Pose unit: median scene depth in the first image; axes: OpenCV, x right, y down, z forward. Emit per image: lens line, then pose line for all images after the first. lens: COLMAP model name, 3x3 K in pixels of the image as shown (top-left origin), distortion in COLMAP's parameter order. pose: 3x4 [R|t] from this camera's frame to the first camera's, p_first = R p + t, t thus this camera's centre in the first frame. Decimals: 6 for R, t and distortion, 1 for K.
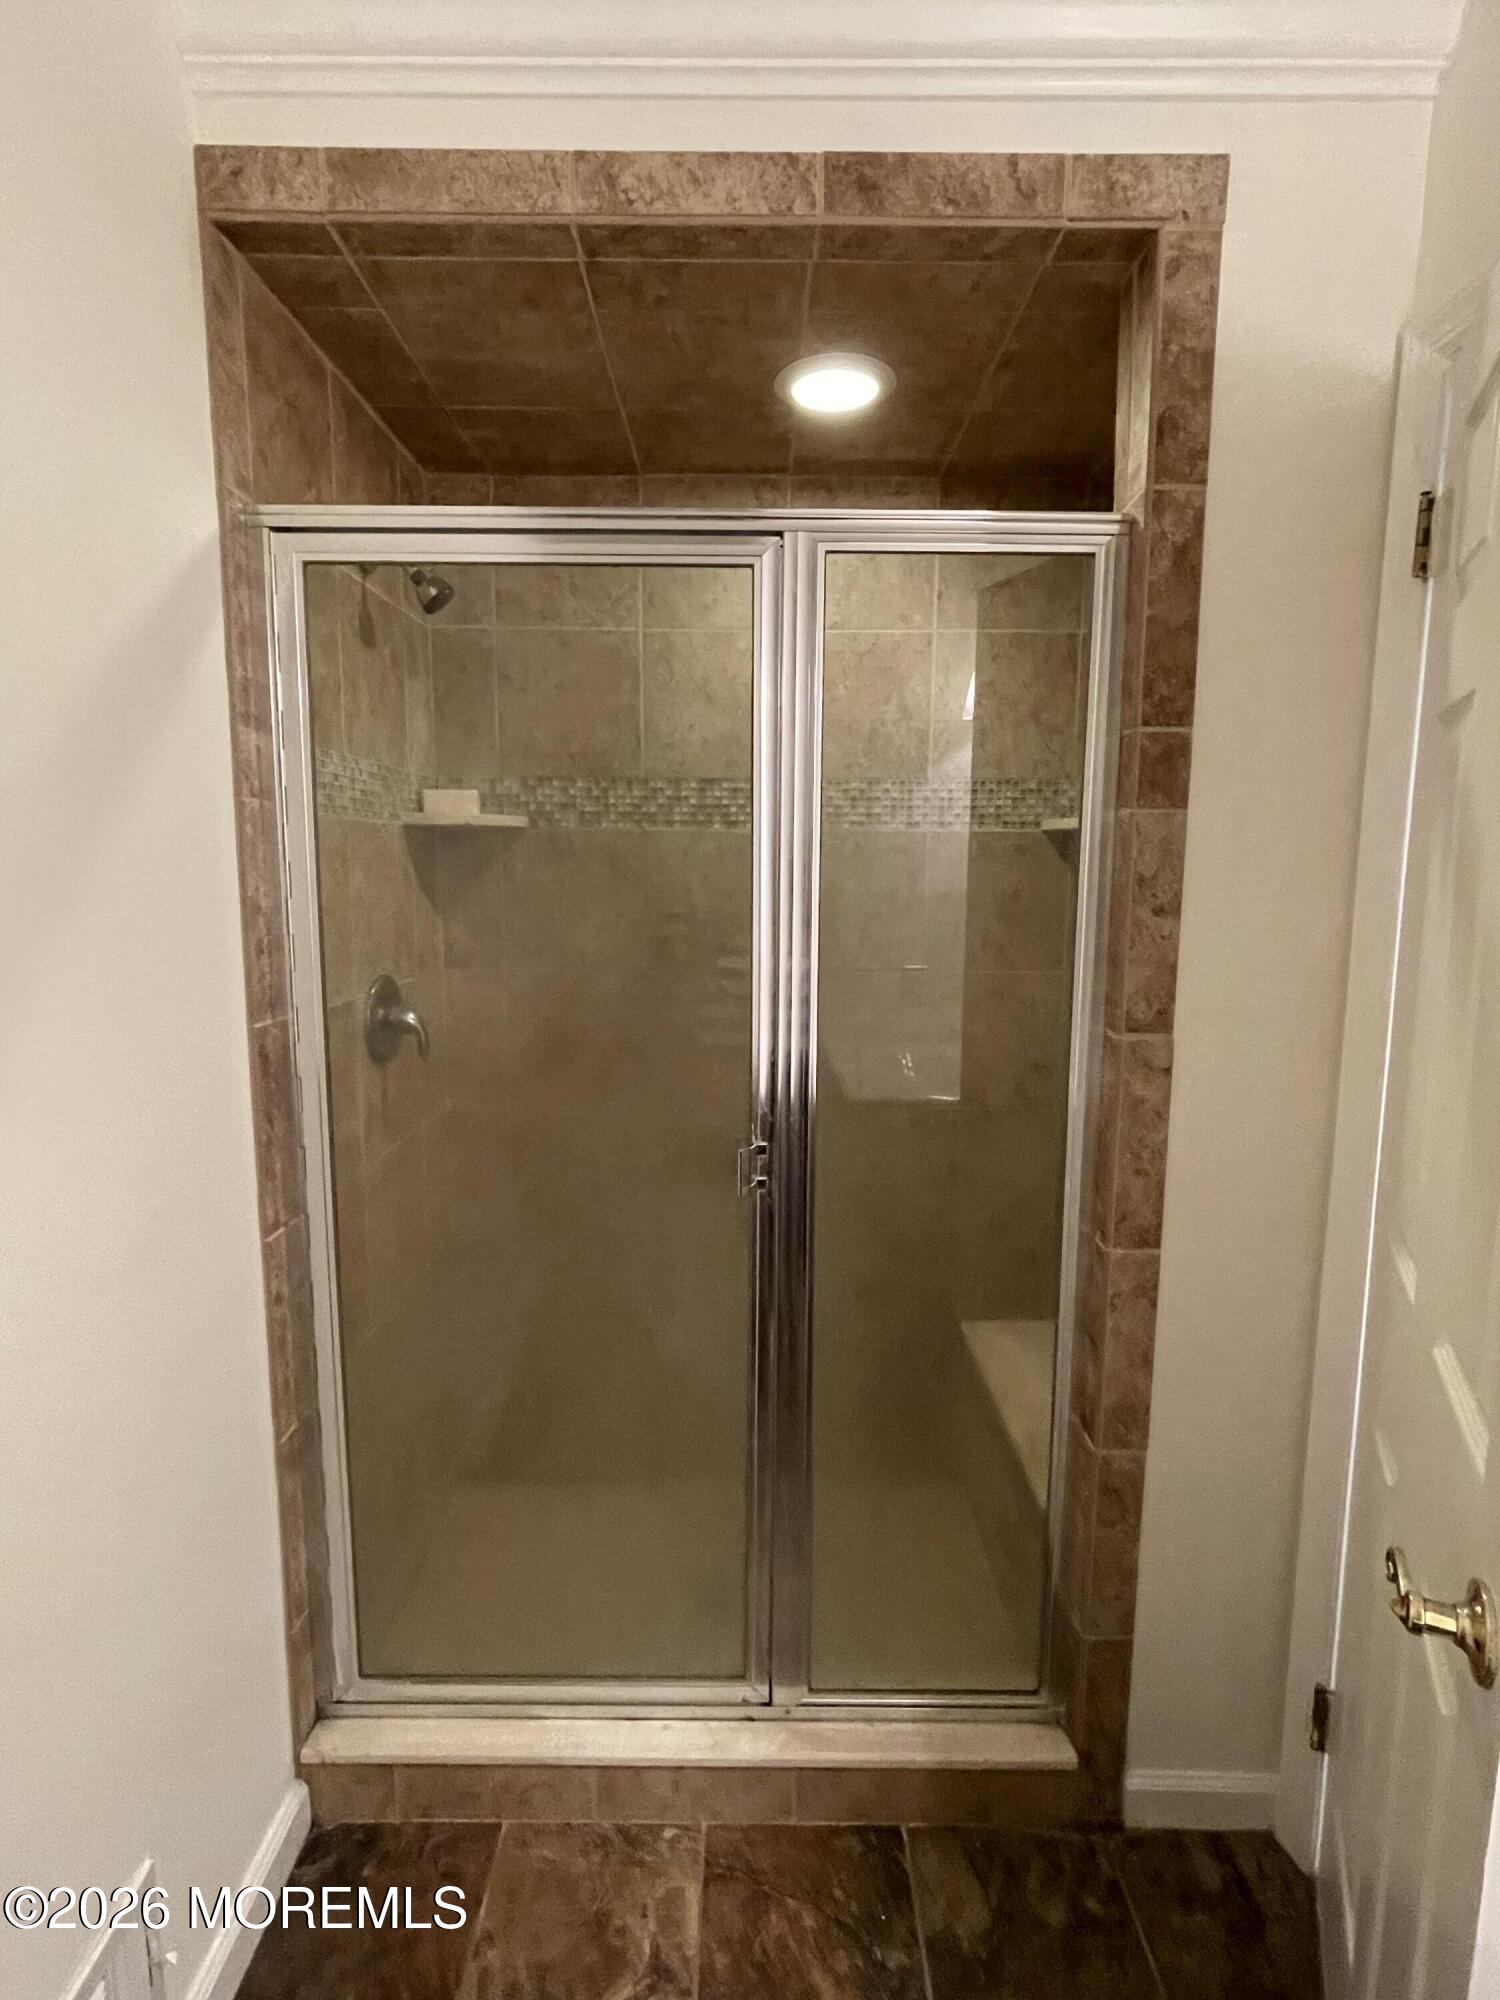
lens RADIAL K [[990.8, 0, 749.4], [0, 990.8, 997.2], [0, 0, 1]] dist [0.027182, 0.000048]
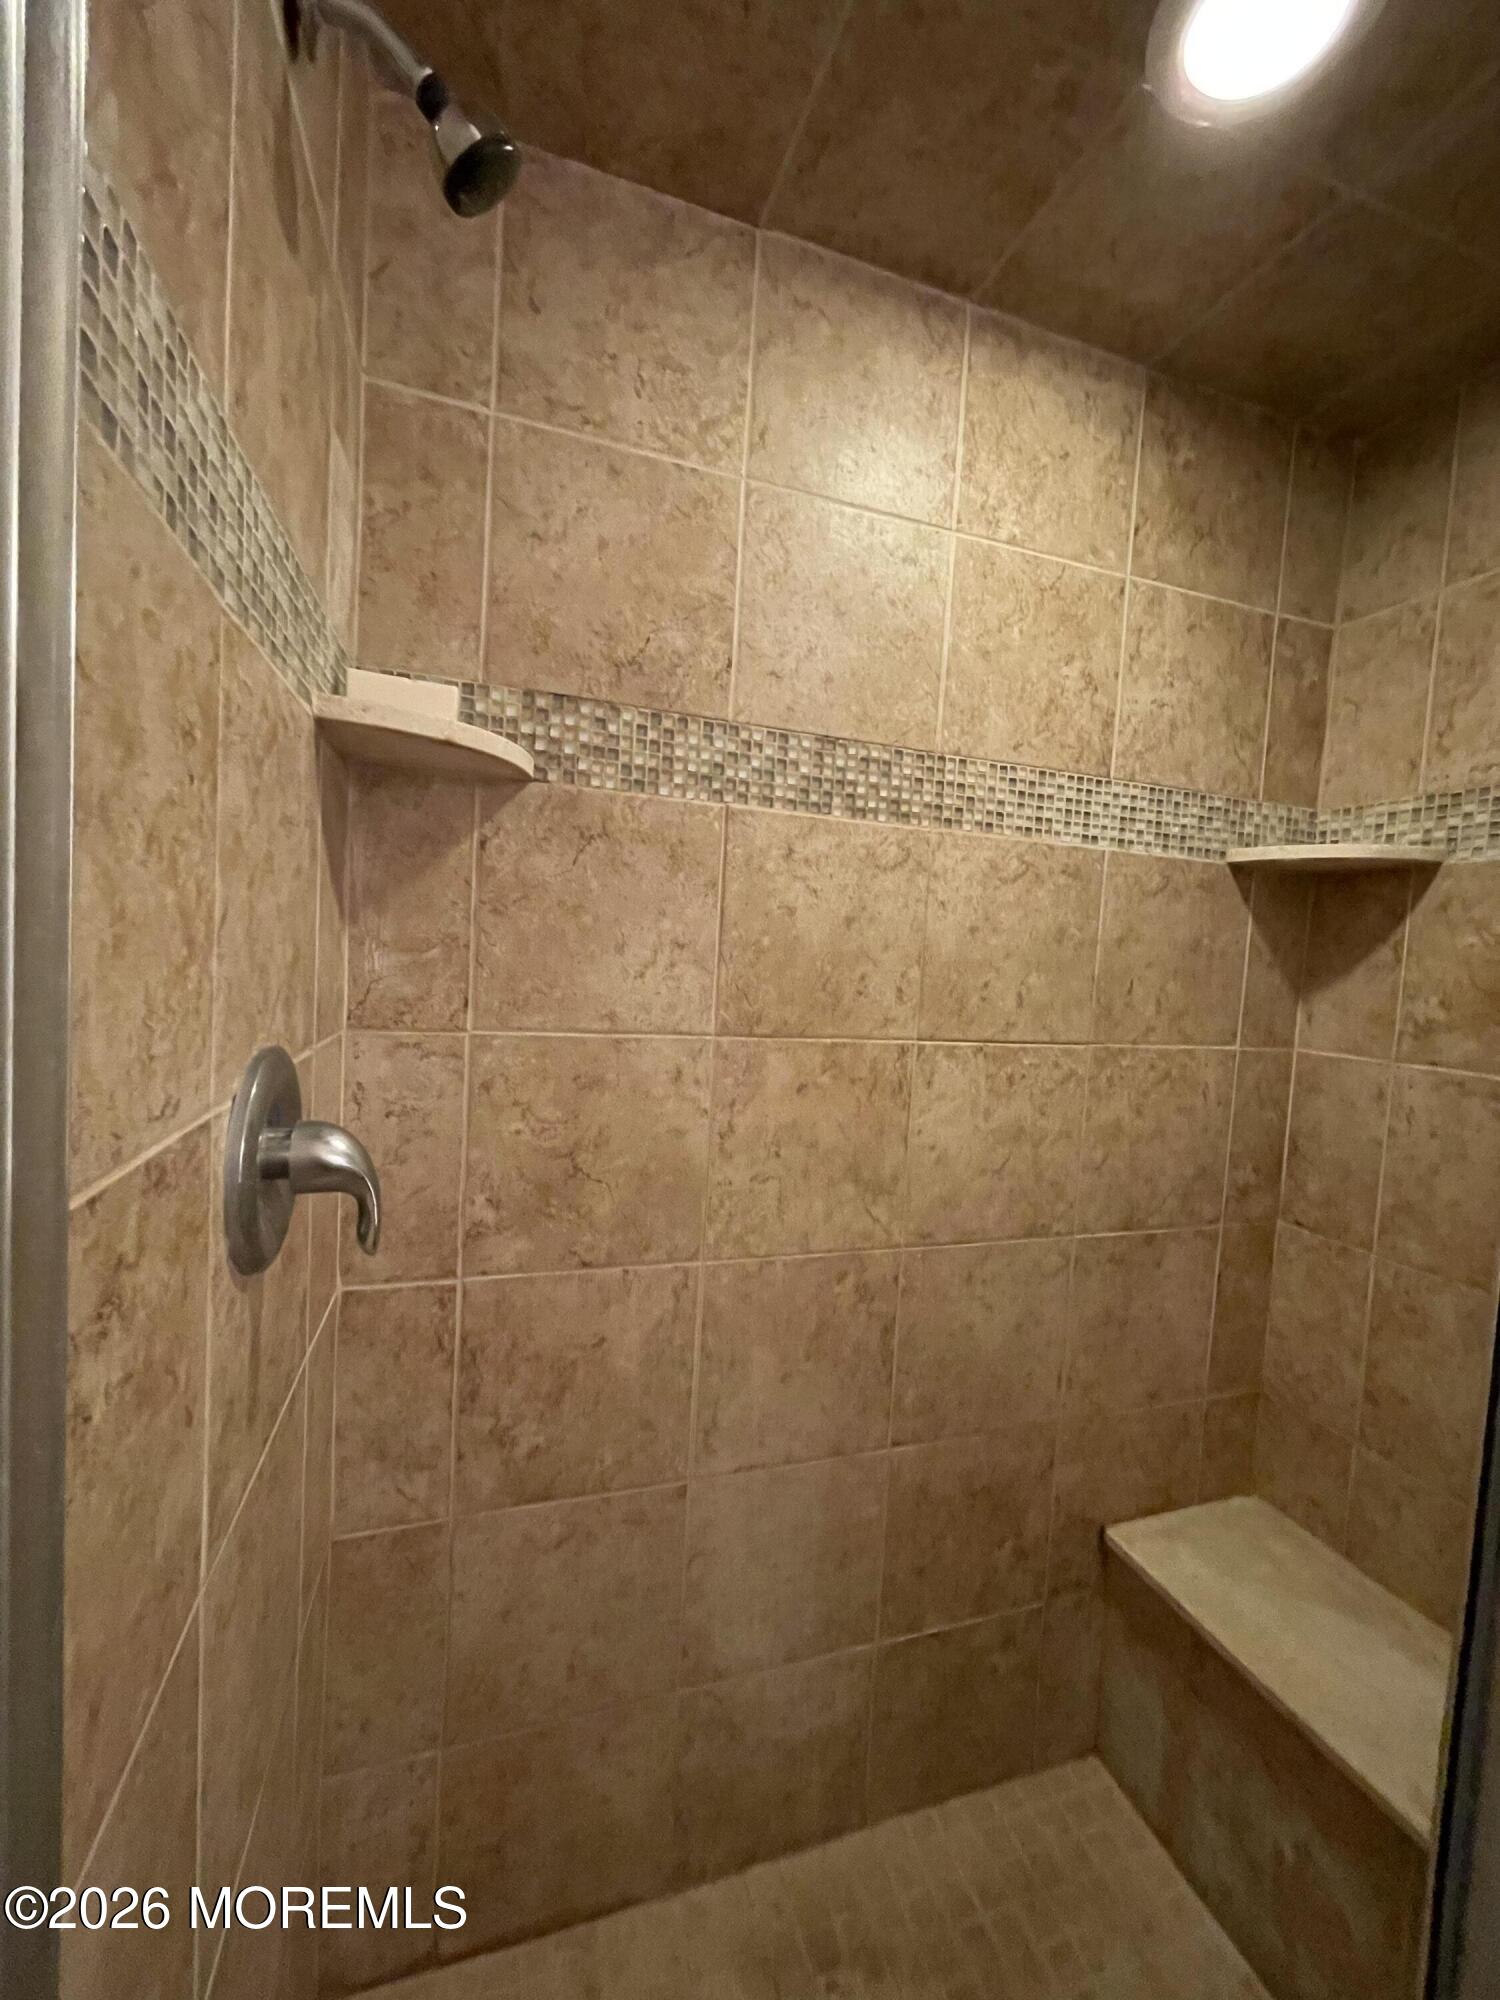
lens RADIAL K [[808.3, 0, 753.4], [0, 808.3, 1001.8], [0, 0, 1]] dist [-0.002117, 0.000306]
pose [[0.946329, 0.027177, 0.322059, -0.247988], [-0.001051, 0.996712, -0.081019, -0.010672], [-0.323202, 0.076332, 0.943246, 0.542820]]
